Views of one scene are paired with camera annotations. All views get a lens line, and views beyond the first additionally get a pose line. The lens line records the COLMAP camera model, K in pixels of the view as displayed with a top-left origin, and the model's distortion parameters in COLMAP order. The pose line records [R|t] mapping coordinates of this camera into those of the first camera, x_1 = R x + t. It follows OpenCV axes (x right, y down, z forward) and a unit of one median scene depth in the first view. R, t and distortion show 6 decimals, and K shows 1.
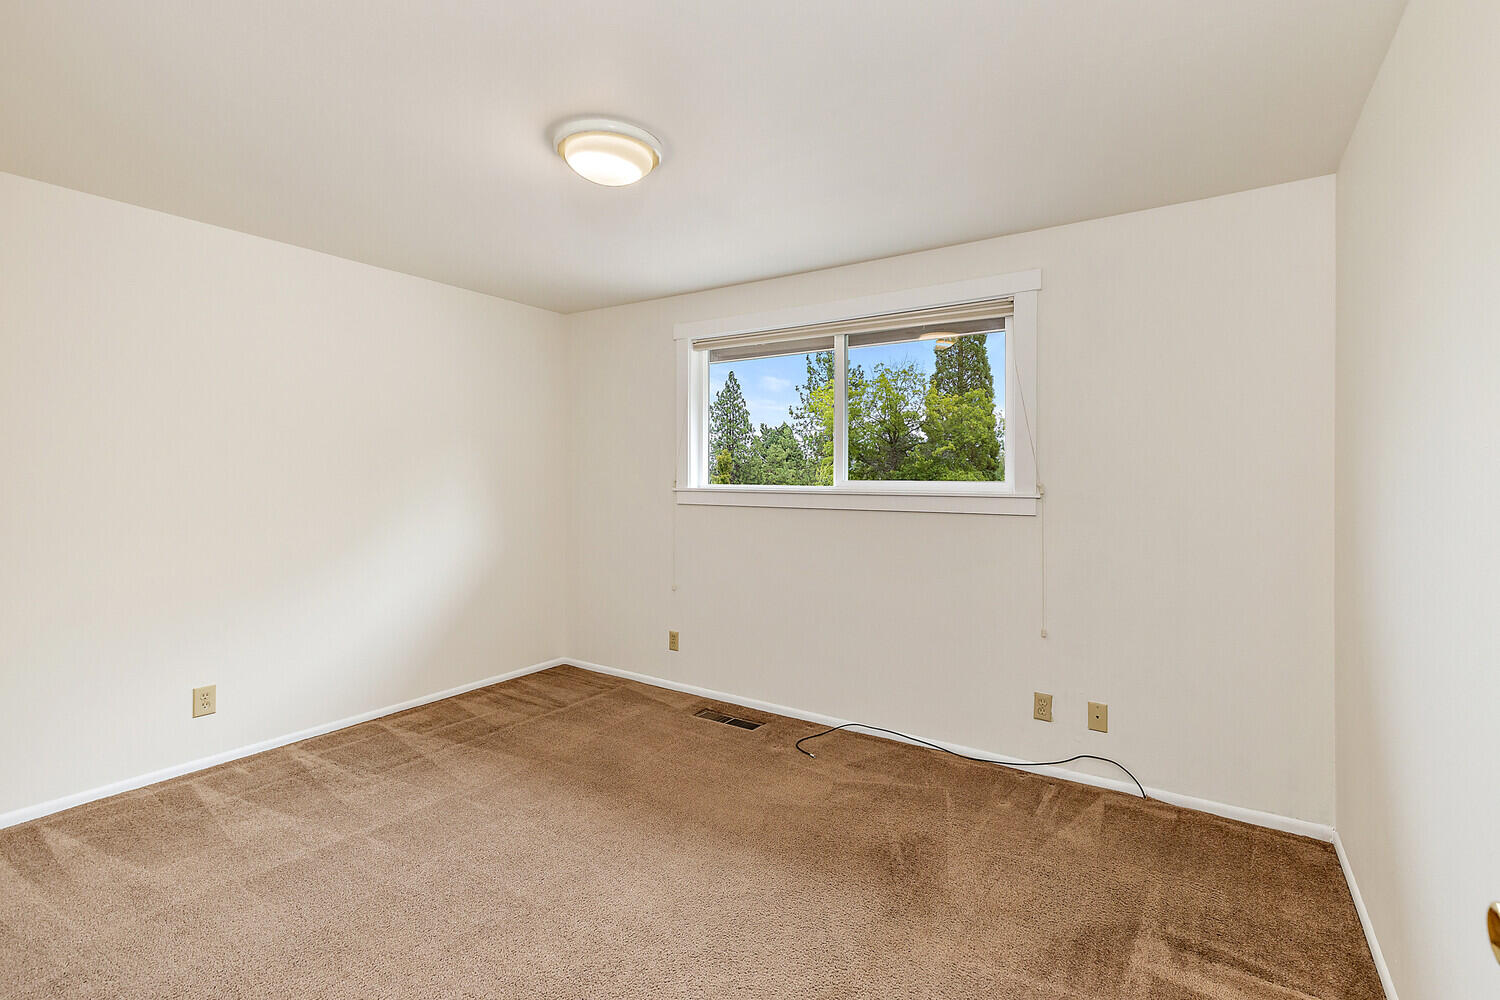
lens RADIAL K [[689.2, 0, 755.7], [0, 689.2, 488.4], [0, 0, 1]] dist [0.002476, 0.000081]
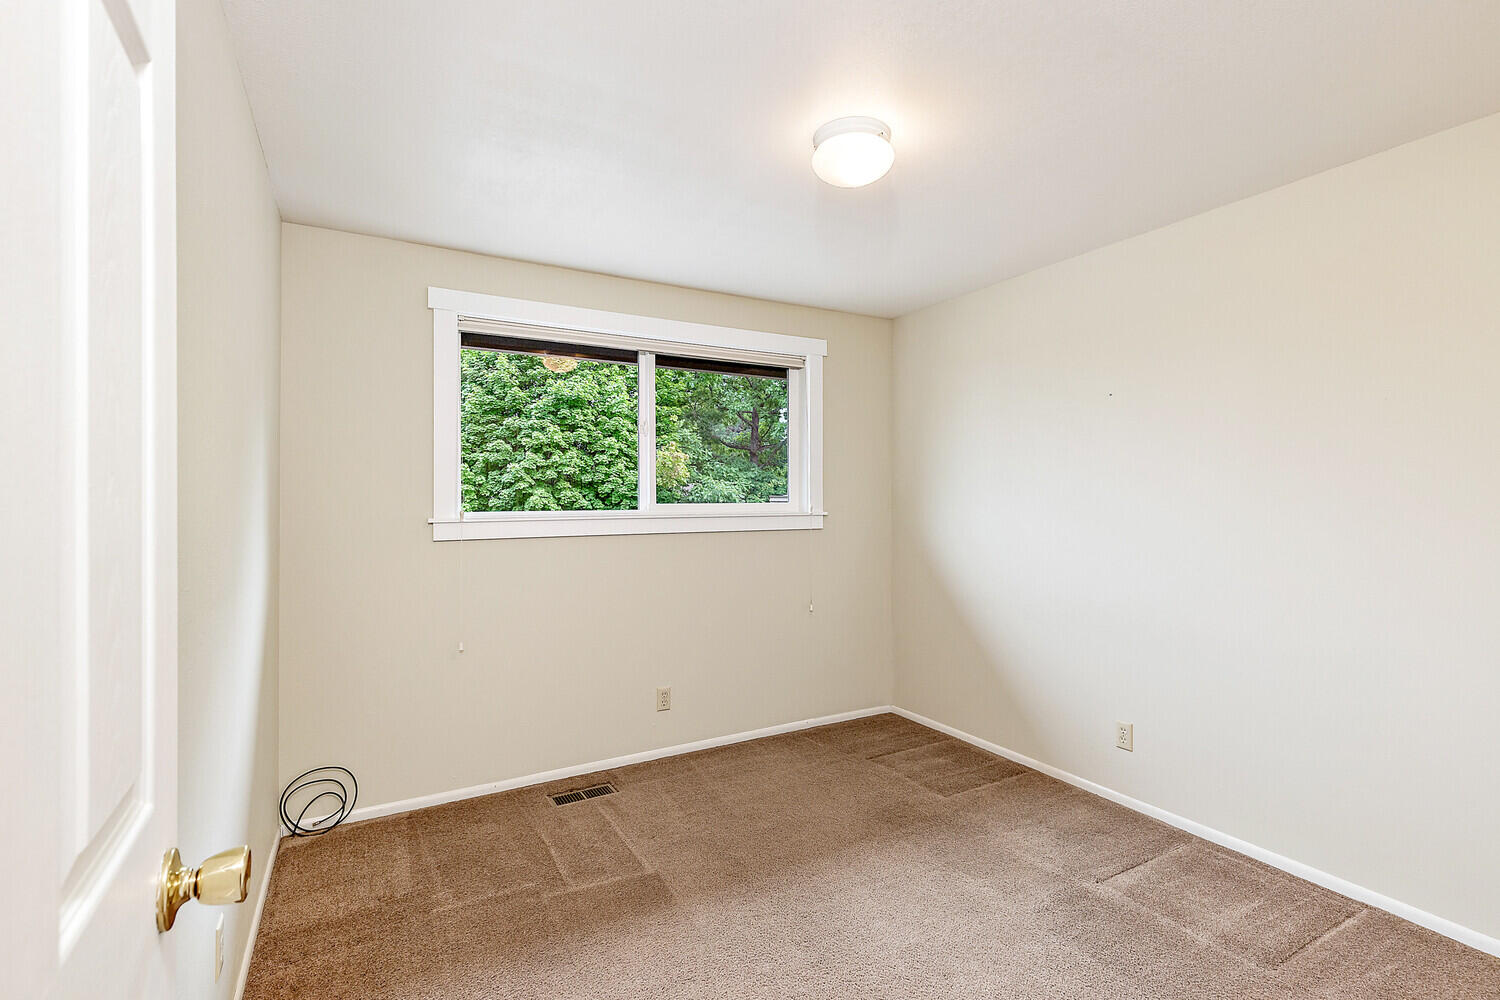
lens RADIAL K [[689.2, 0, 754.1], [0, 689.2, 497.4], [0, 0, 1]] dist [0.002476, 0.000081]
pose [[0.460164, -0.006248, 0.887812, -0.772261], [0.022701, 0.999731, -0.004730, -0.015298], [-0.887544, 0.022331, 0.460182, 0.500289]]
